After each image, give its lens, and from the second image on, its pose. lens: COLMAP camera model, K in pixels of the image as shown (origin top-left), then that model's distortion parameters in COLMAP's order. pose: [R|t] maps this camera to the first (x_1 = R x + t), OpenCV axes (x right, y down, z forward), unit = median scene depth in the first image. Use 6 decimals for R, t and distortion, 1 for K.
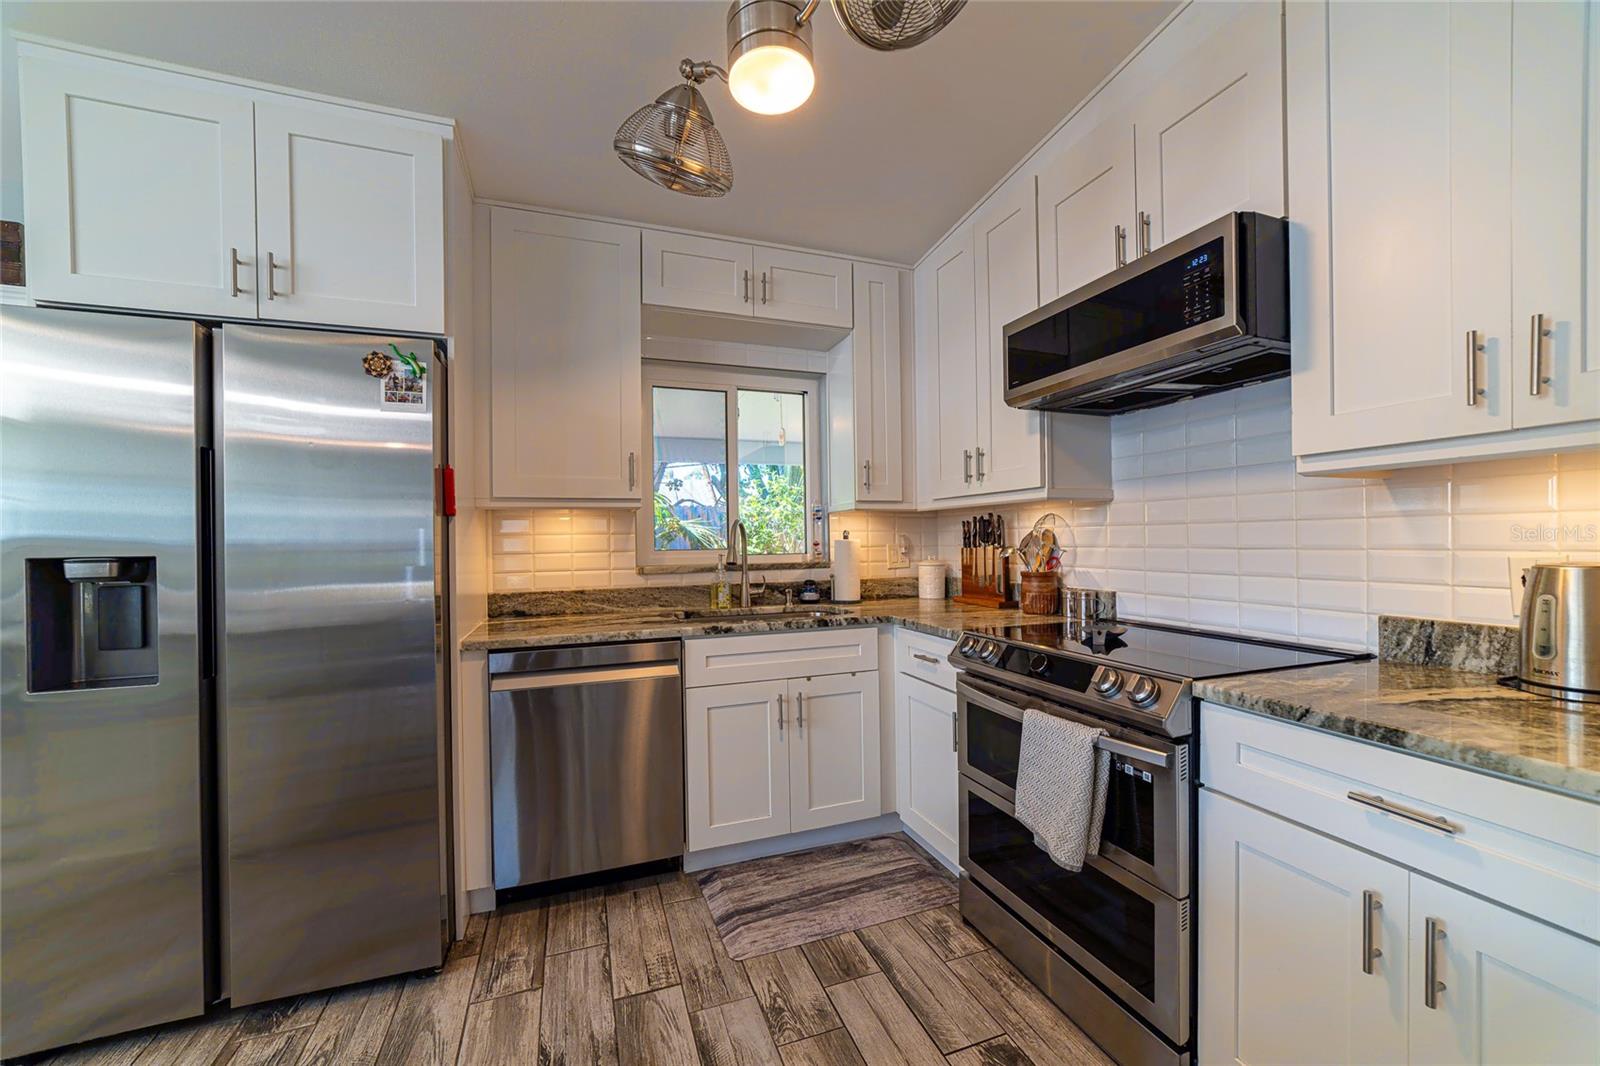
lens RADIAL K [[622.7, 0, 801.0], [0, 622.7, 539.5], [0, 0, 1]] dist [-0.013676, 0.002715]
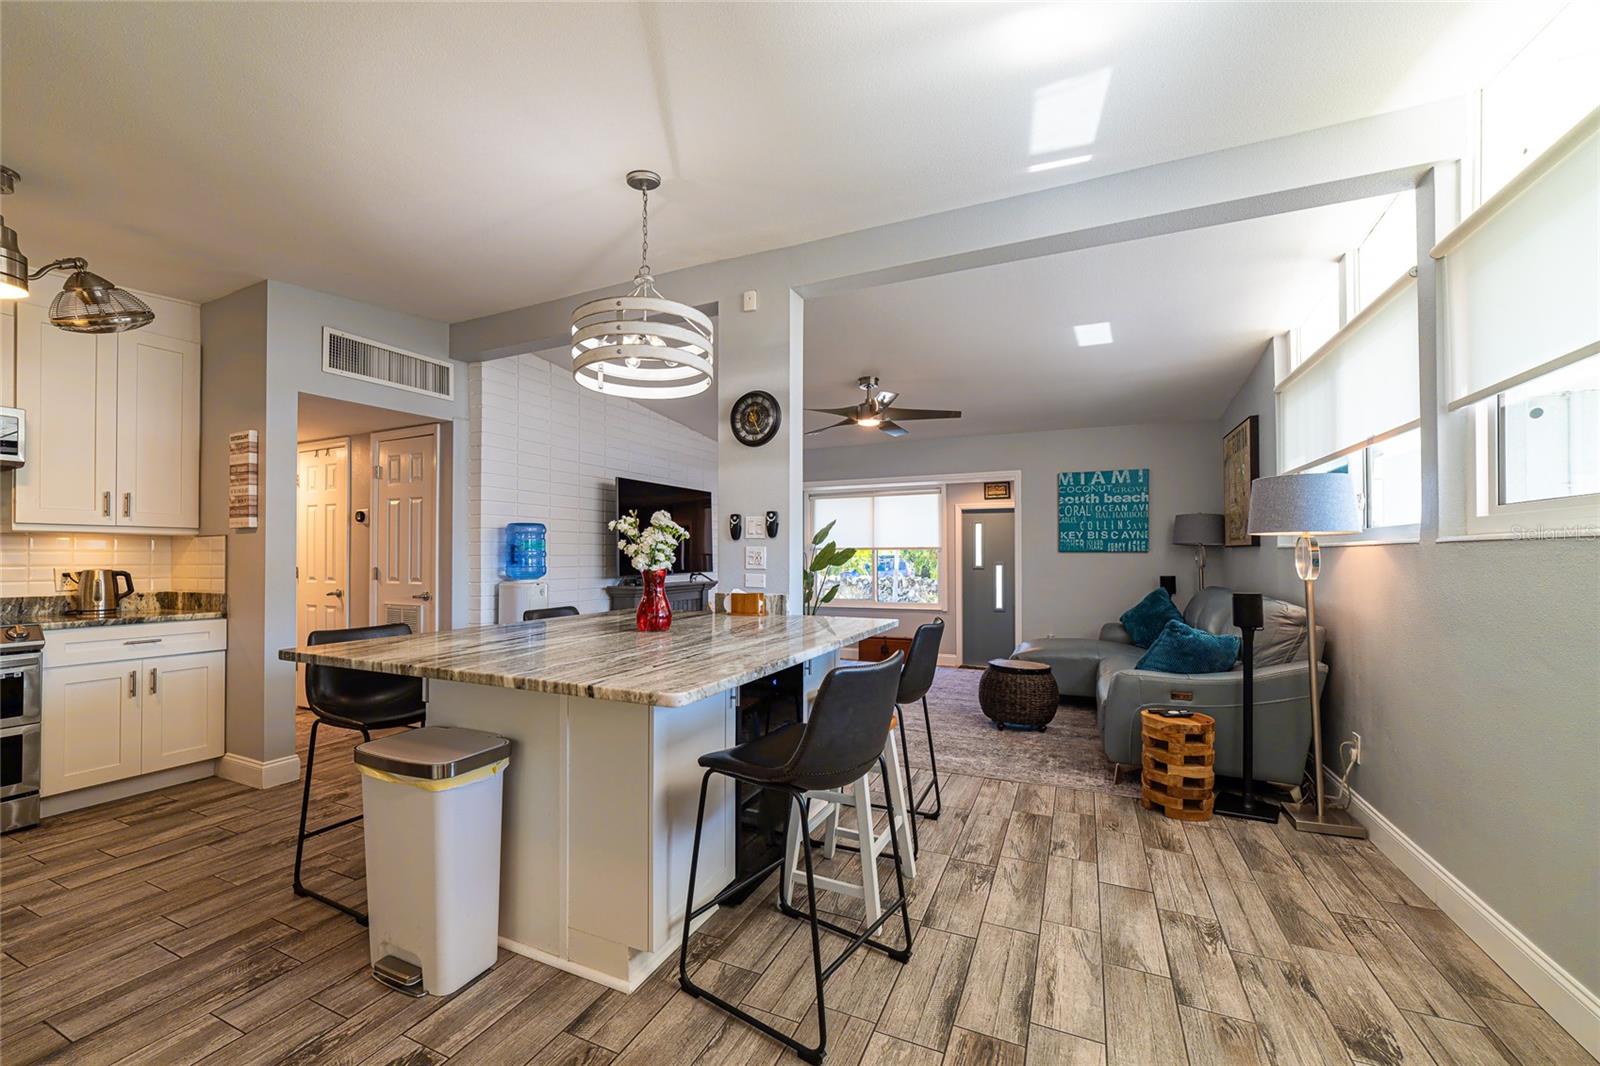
lens RADIAL K [[622.7, 0, 801.6], [0, 622.7, 548.1], [0, 0, 1]] dist [-0.013676, 0.002715]
pose [[-0.715078, 0.019826, 0.698763, -3.360828], [0.009723, 0.999783, -0.018417, 0.024131], [-0.698977, -0.006375, -0.715116, 0.765704]]
